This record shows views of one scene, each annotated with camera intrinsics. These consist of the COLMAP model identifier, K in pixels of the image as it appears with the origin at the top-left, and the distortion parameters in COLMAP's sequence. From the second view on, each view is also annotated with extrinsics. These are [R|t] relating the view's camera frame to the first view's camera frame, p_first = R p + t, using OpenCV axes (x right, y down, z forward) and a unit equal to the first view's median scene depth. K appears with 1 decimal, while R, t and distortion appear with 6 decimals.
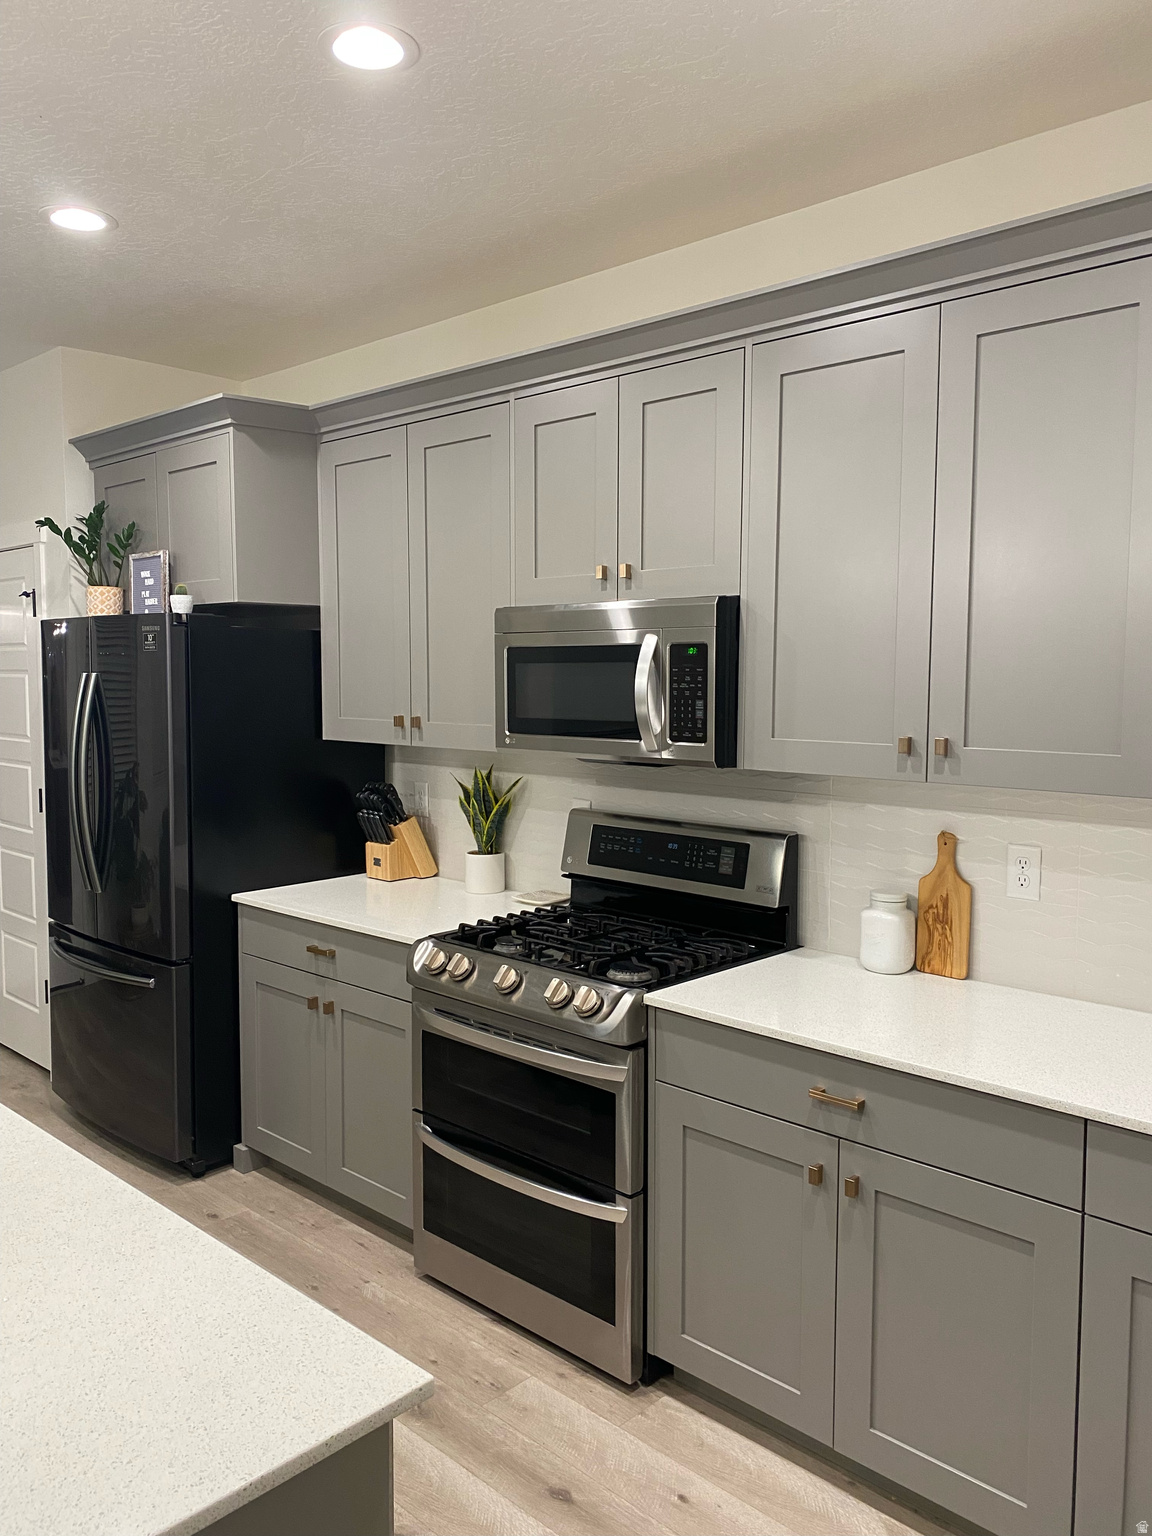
lens RADIAL K [[1156.8, 0, 569.9], [0, 1156.8, 761.2], [0, 0, 1]] dist [-0.000201, -0.007049]
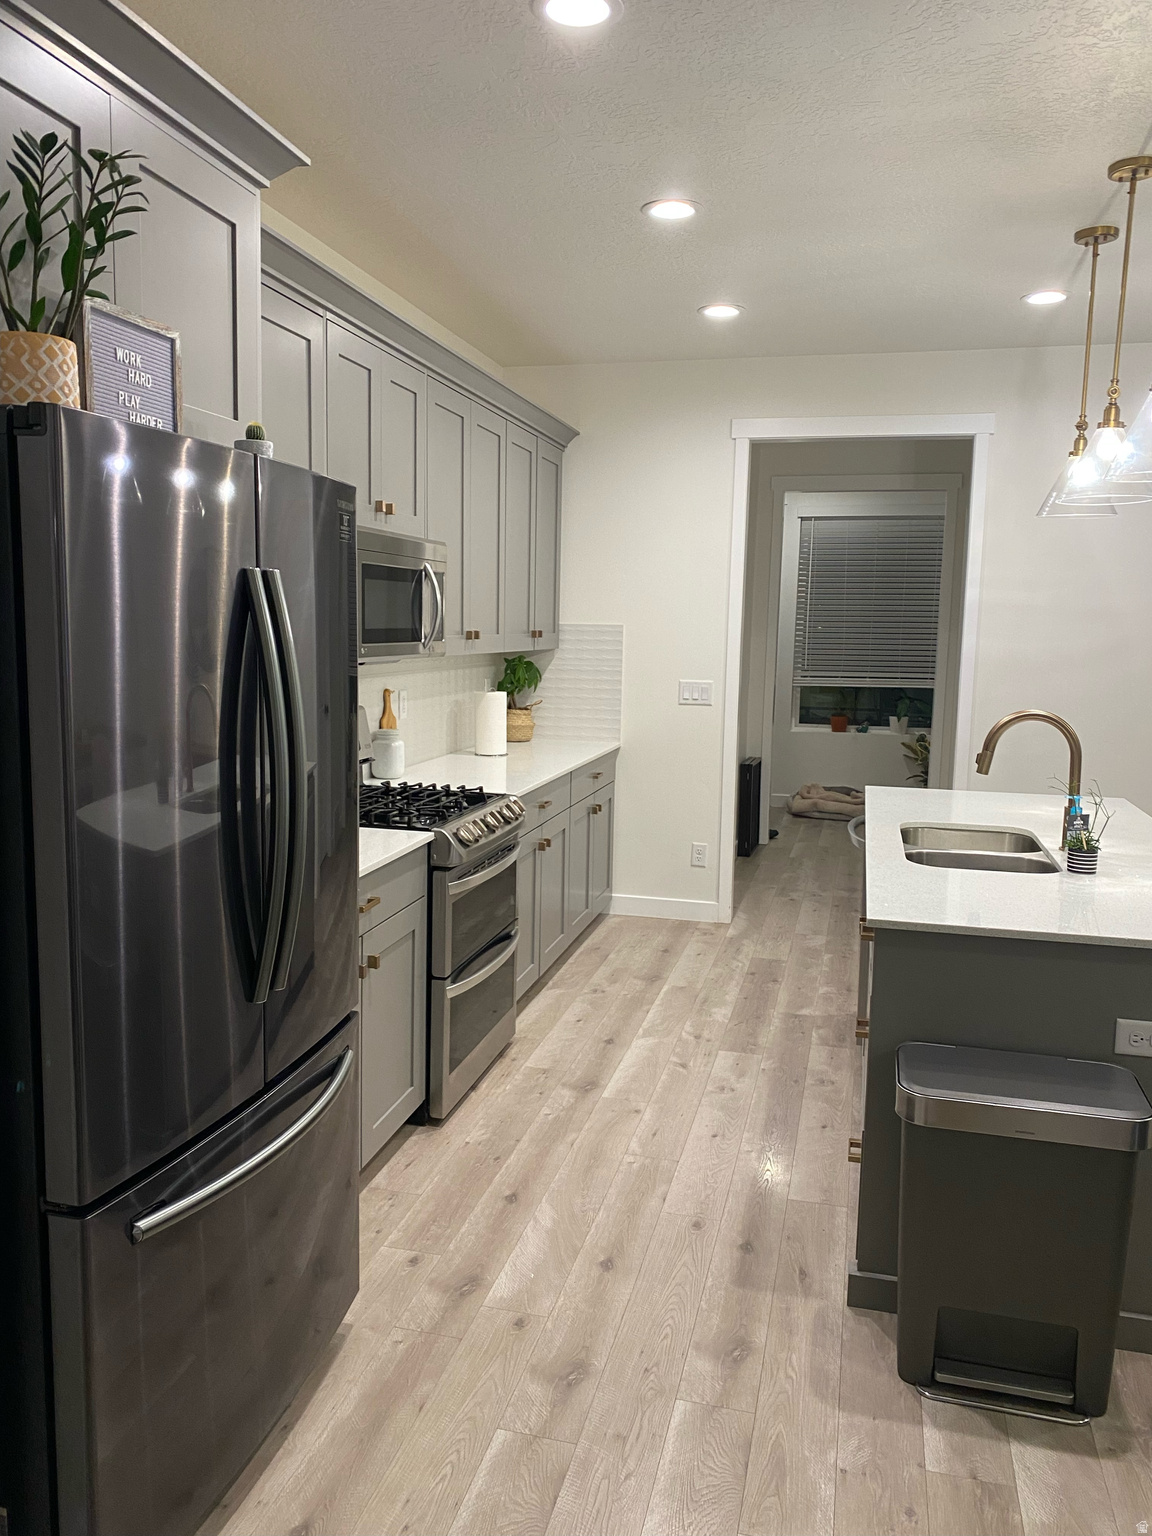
lens RADIAL K [[1156.8, 0, 569.9], [0, 1156.8, 761.2], [0, 0, 1]] dist [-0.000201, -0.007049]
pose [[-0.477500, -0.120667, 0.870306, -1.263785], [0.053952, 0.984629, 0.166119, -0.099529], [-0.876974, 0.126277, -0.463650, 1.524763]]
